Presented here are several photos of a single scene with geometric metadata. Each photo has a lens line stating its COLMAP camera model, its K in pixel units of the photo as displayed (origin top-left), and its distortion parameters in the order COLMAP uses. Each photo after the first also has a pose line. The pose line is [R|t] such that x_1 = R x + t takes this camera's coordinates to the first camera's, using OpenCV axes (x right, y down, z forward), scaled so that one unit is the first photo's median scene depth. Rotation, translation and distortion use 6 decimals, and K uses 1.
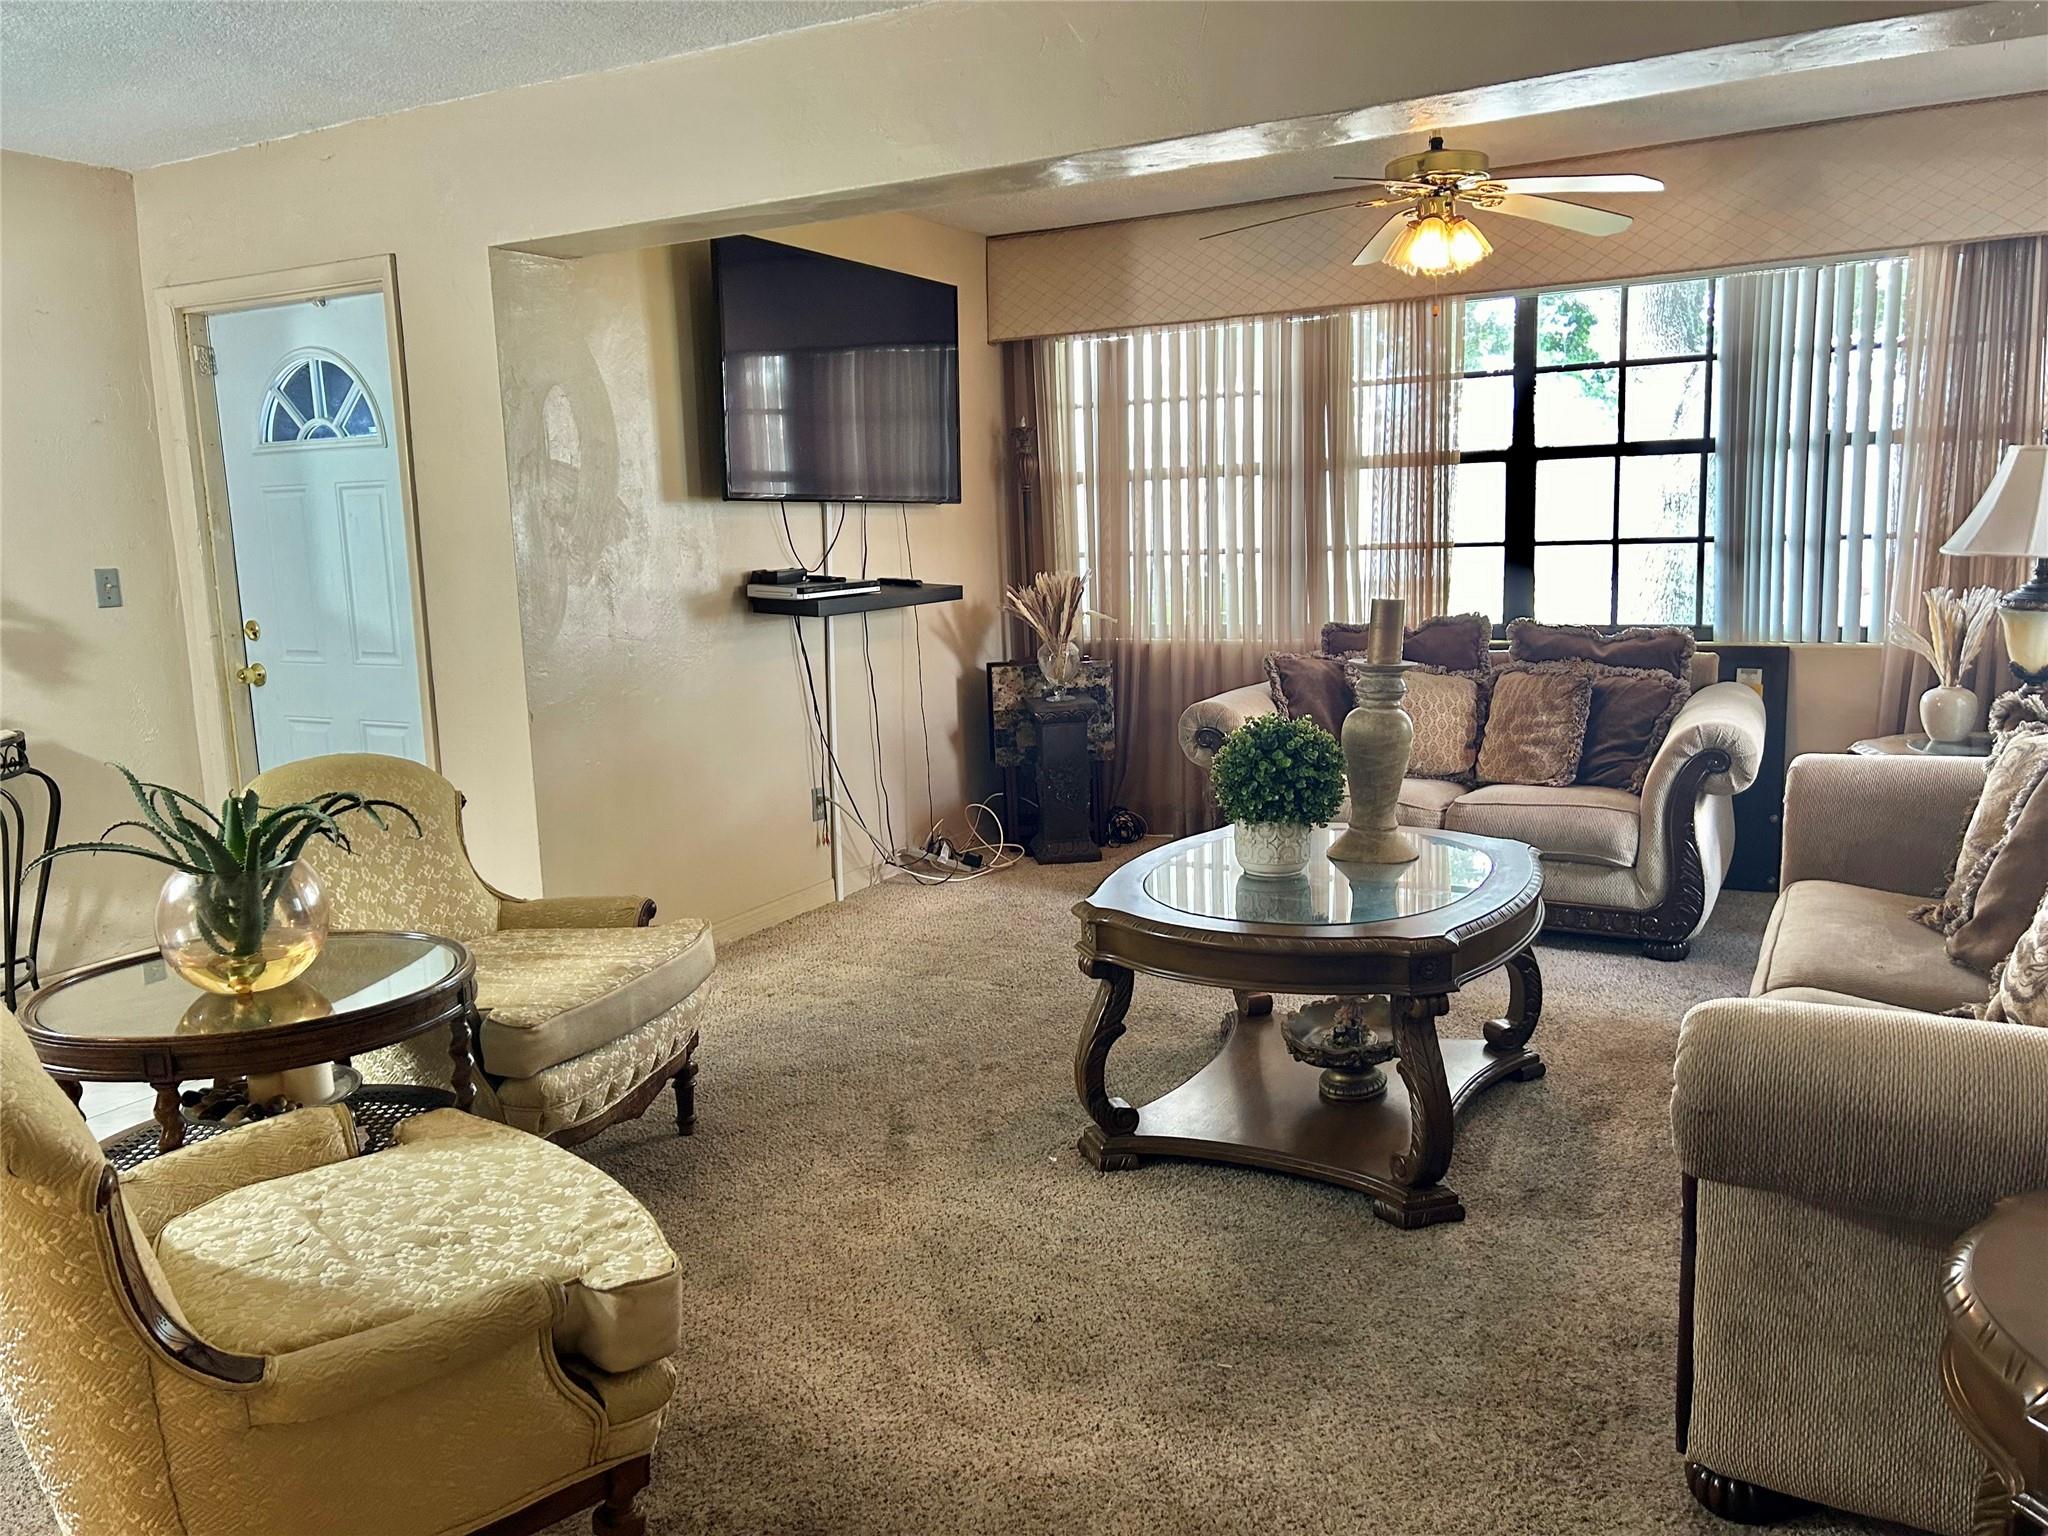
lens RADIAL K [[1552.2, 0, 1030.3], [0, 1552.2, 769.9], [0, 0, 1]] dist [0.030686, -0.015723]
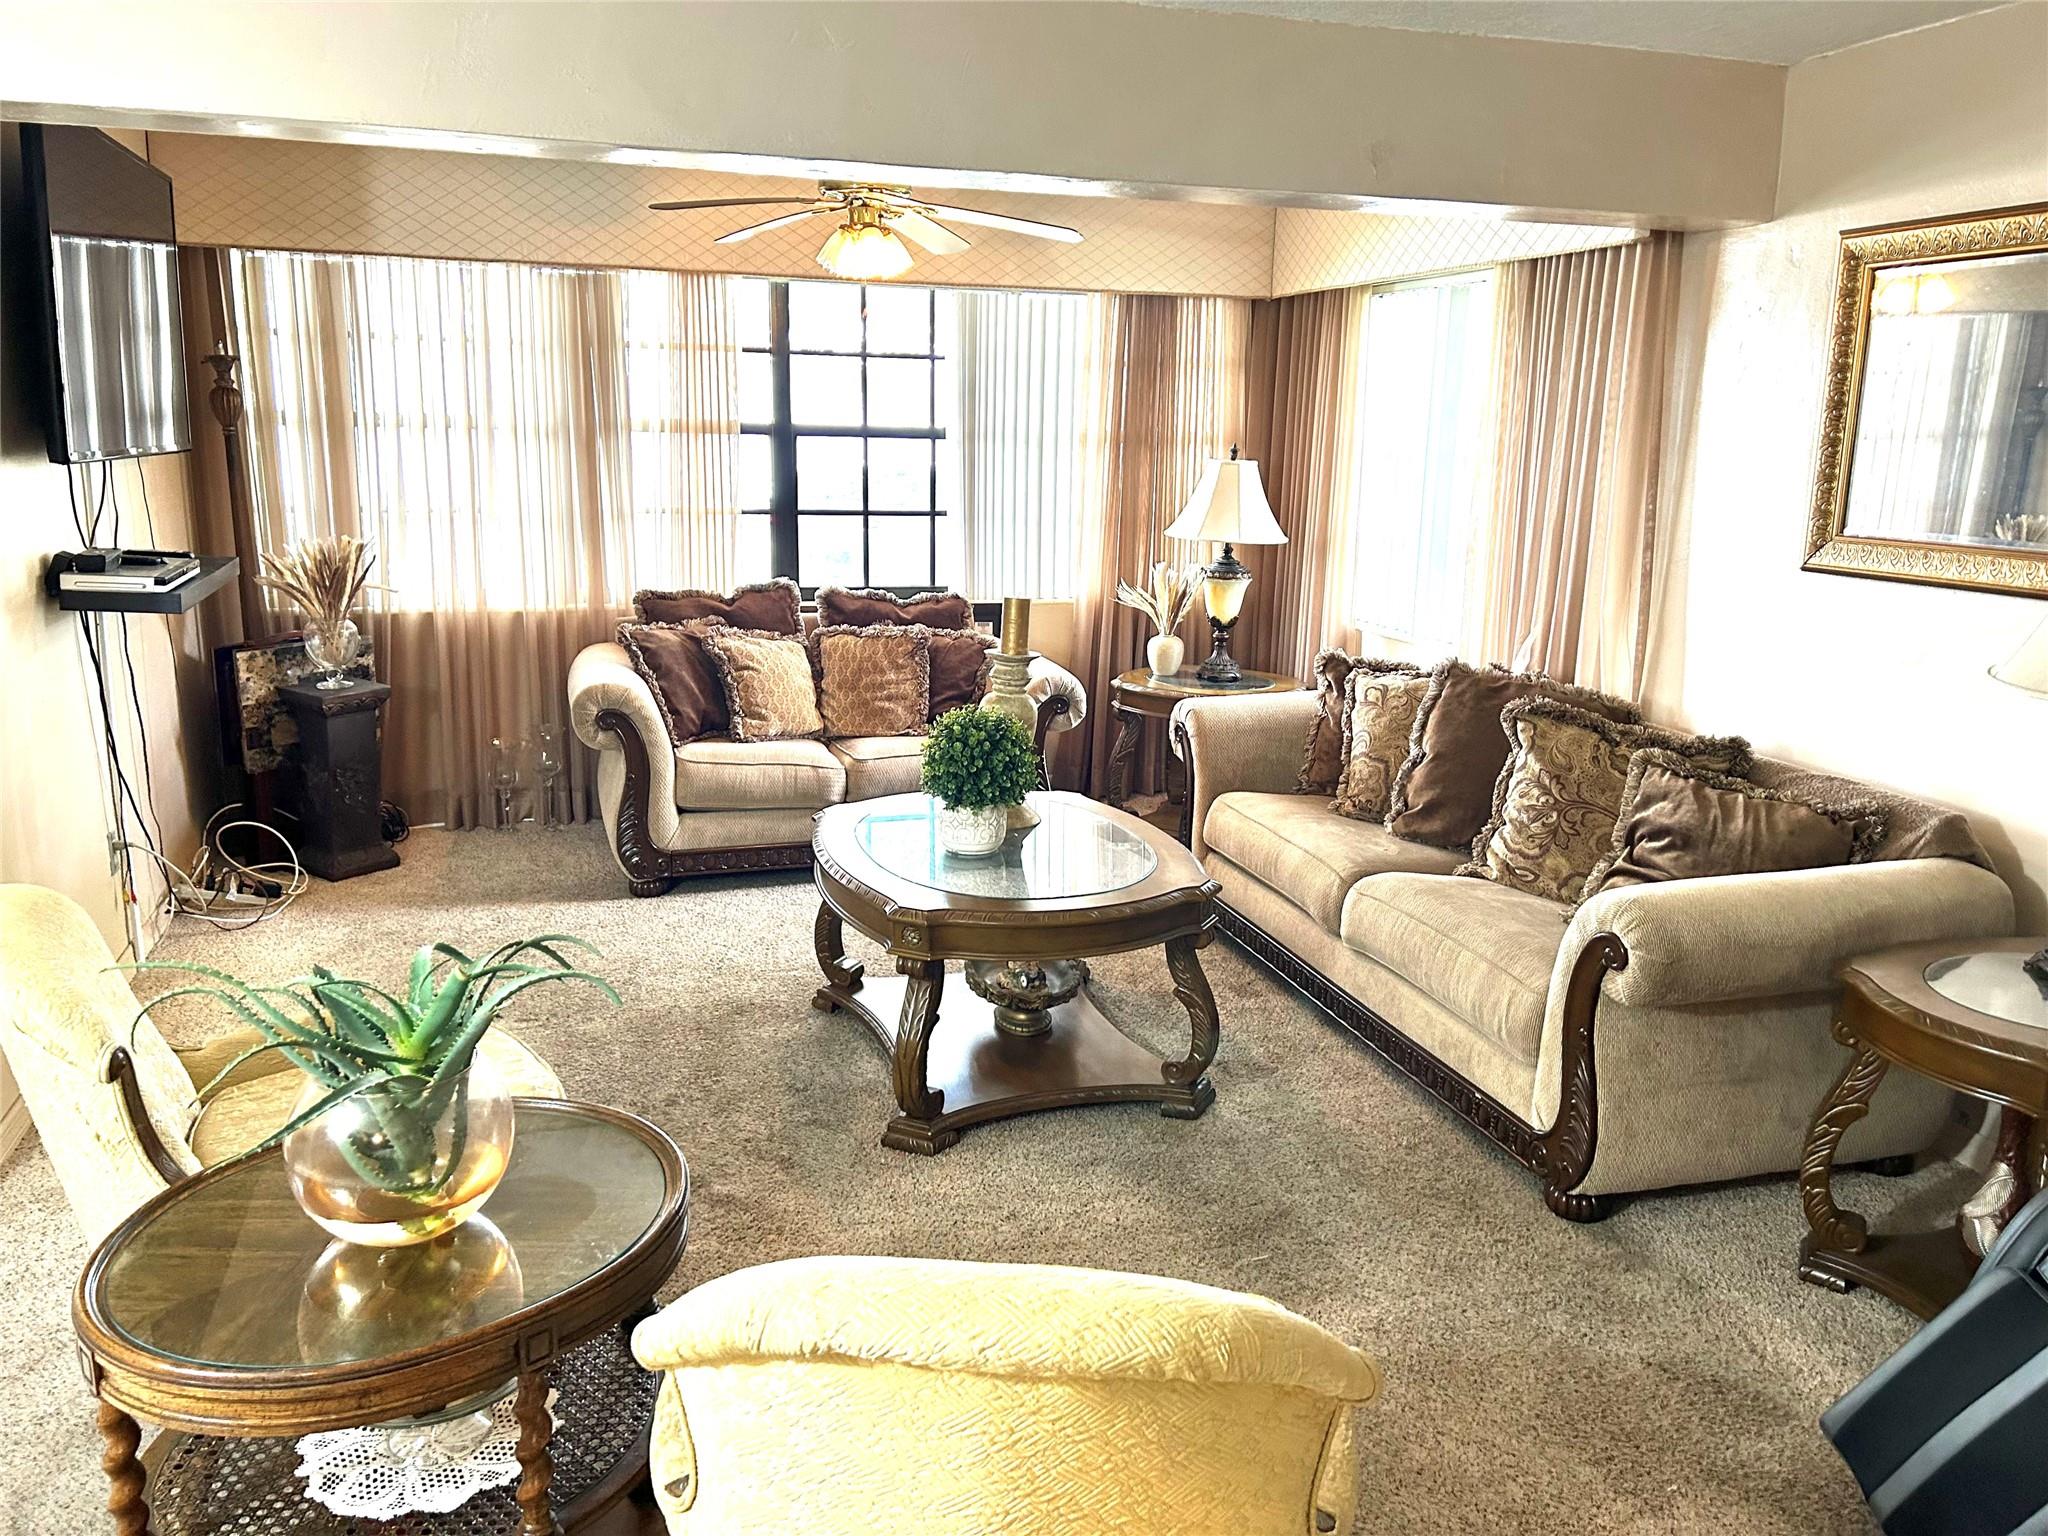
lens RADIAL K [[1552.2, 0, 1034.0], [0, 1552.2, 767.8], [0, 0, 1]] dist [0.030686, -0.015723]
pose [[0.676022, -0.116126, 0.727674, -0.375772], [0.071734, 0.993185, 0.091855, -0.055627], [-0.733382, -0.009897, 0.679745, 0.137602]]
